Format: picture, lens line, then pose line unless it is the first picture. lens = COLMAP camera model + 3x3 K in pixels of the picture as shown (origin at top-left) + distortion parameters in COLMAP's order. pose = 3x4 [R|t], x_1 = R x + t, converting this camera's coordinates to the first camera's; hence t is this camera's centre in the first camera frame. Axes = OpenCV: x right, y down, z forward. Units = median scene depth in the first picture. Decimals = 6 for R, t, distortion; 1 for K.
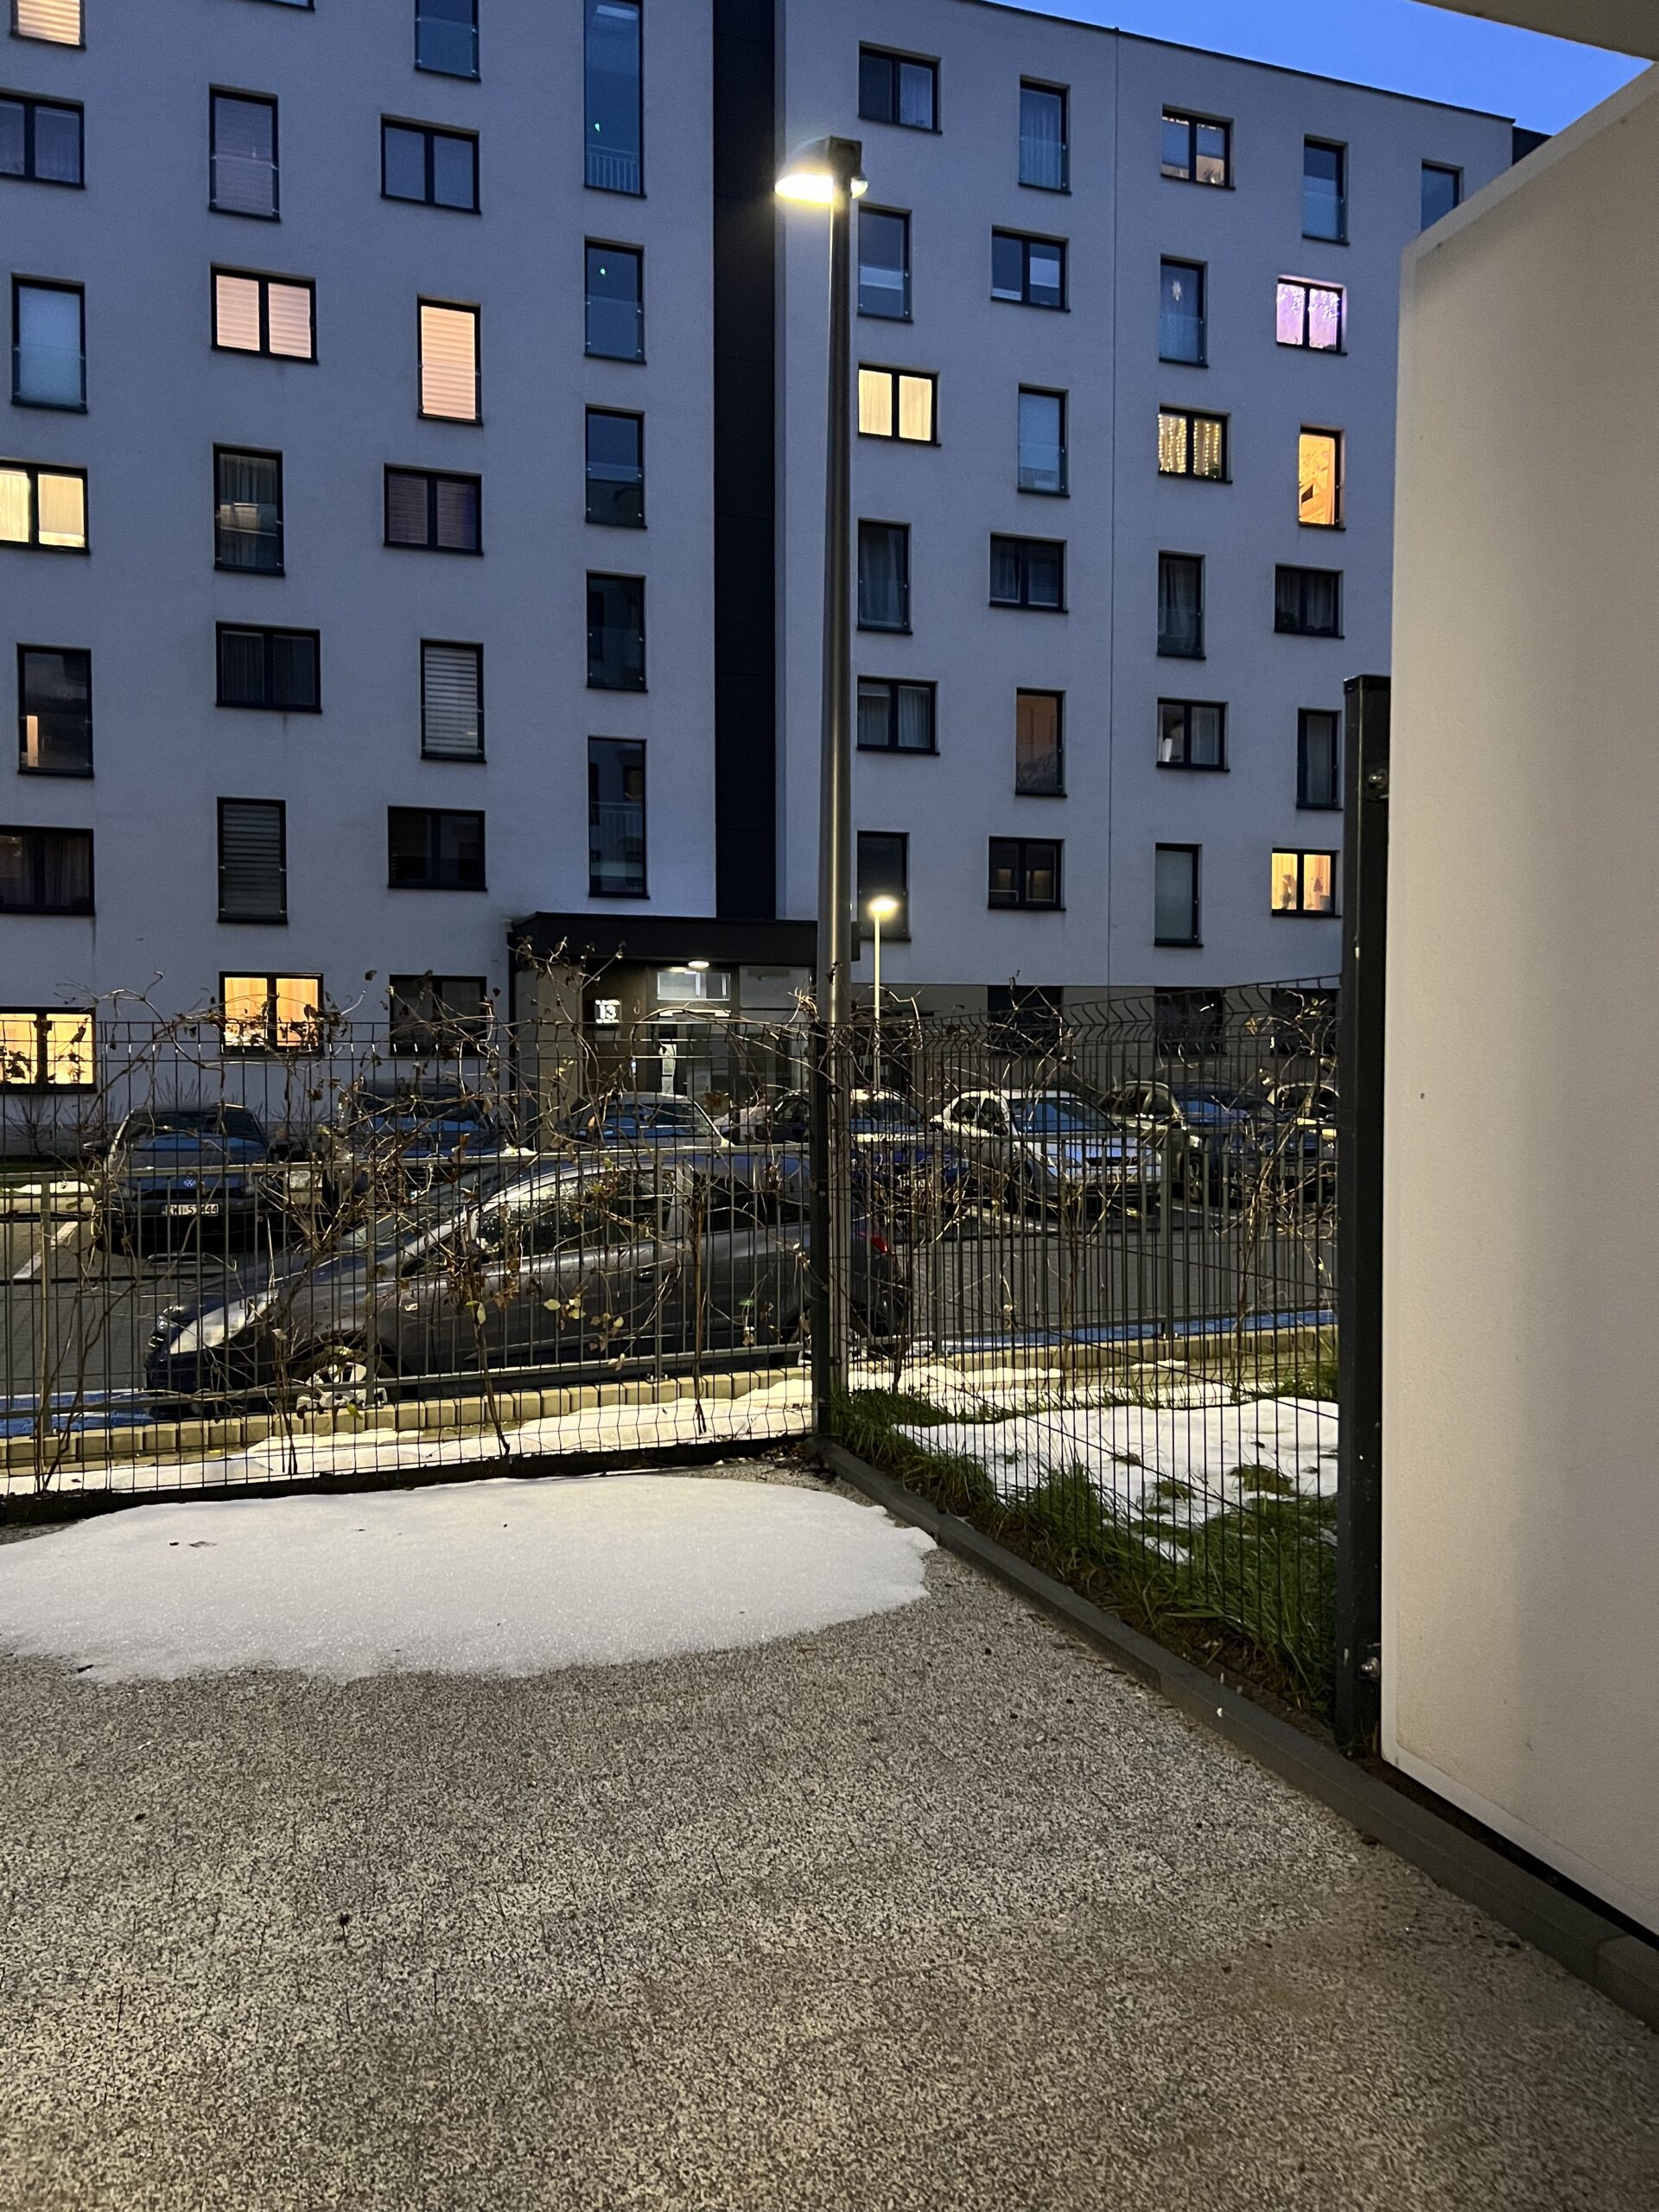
lens RADIAL K [[1669.2, 0, 826.0], [0, 1669.2, 1099.3], [0, 0, 1]] dist [0.042357, -0.036017]
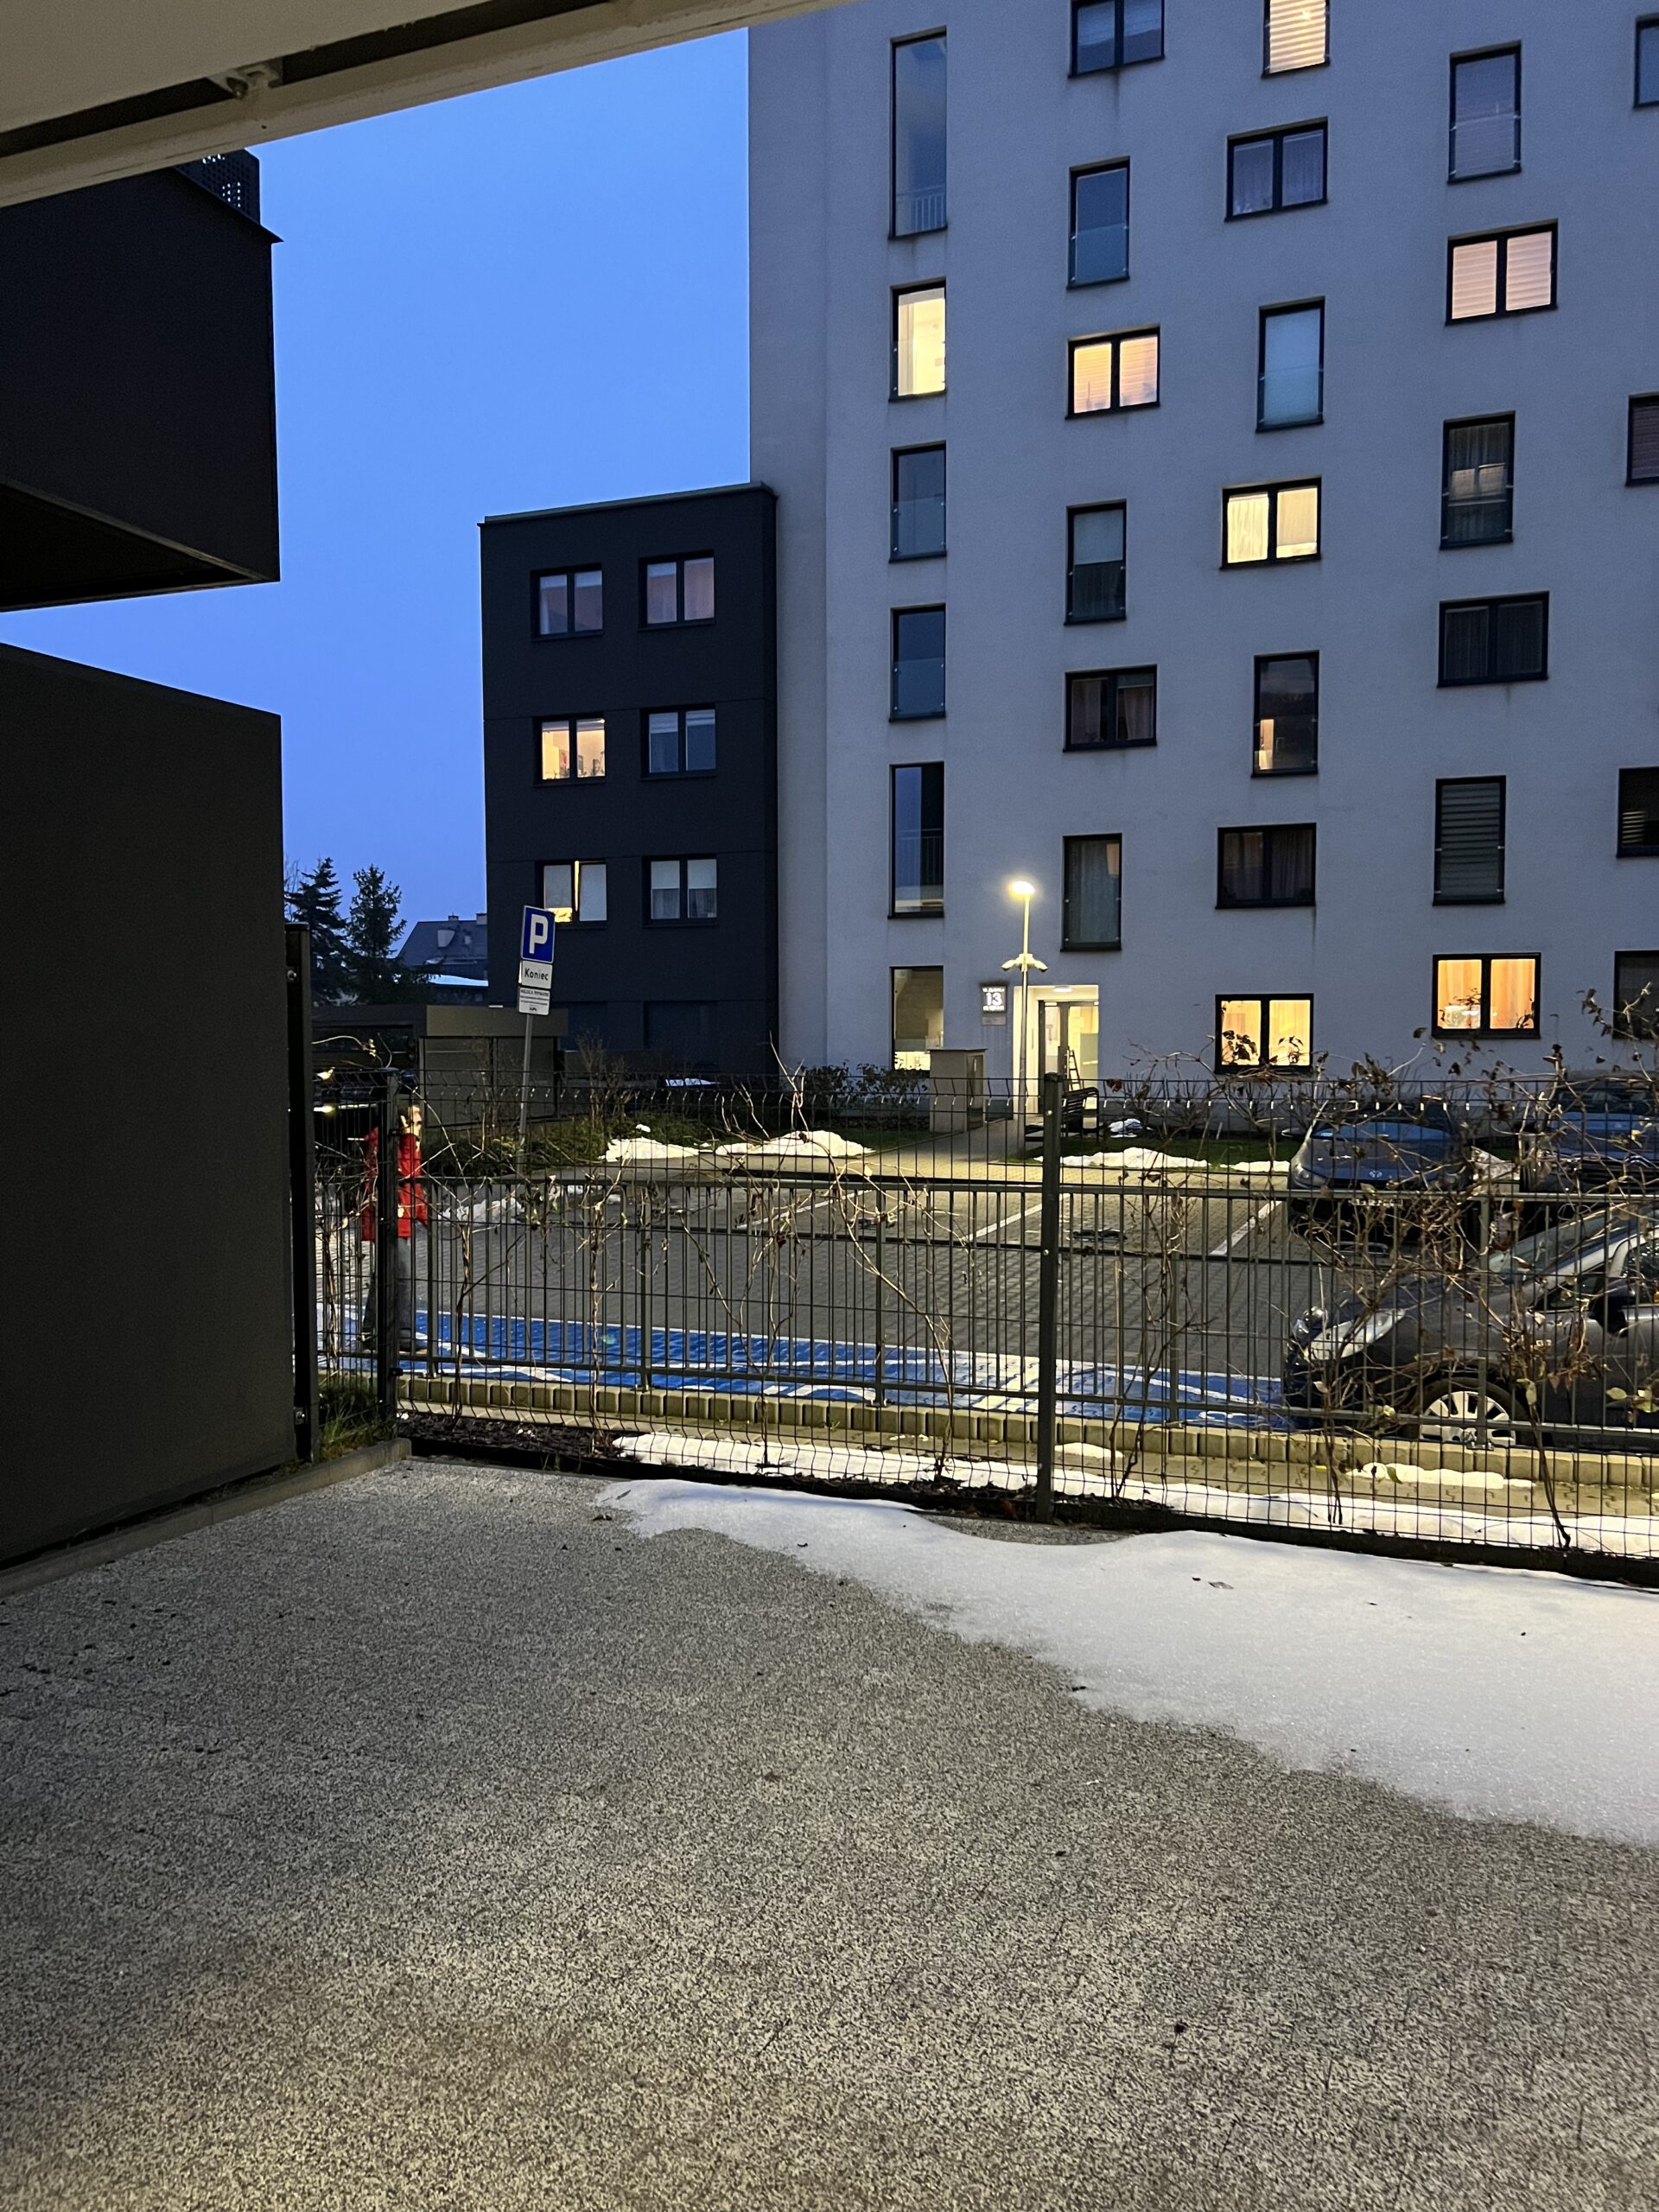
lens RADIAL K [[1669.2, 0, 826.5], [0, 1669.2, 1108.3], [0, 0, 1]] dist [0.042357, -0.036017]
pose [[0.761918, 0.027841, -0.647074, 0.096492], [-0.013765, 0.999546, 0.026798, -0.050530], [0.647527, -0.011511, 0.761956, 0.030577]]
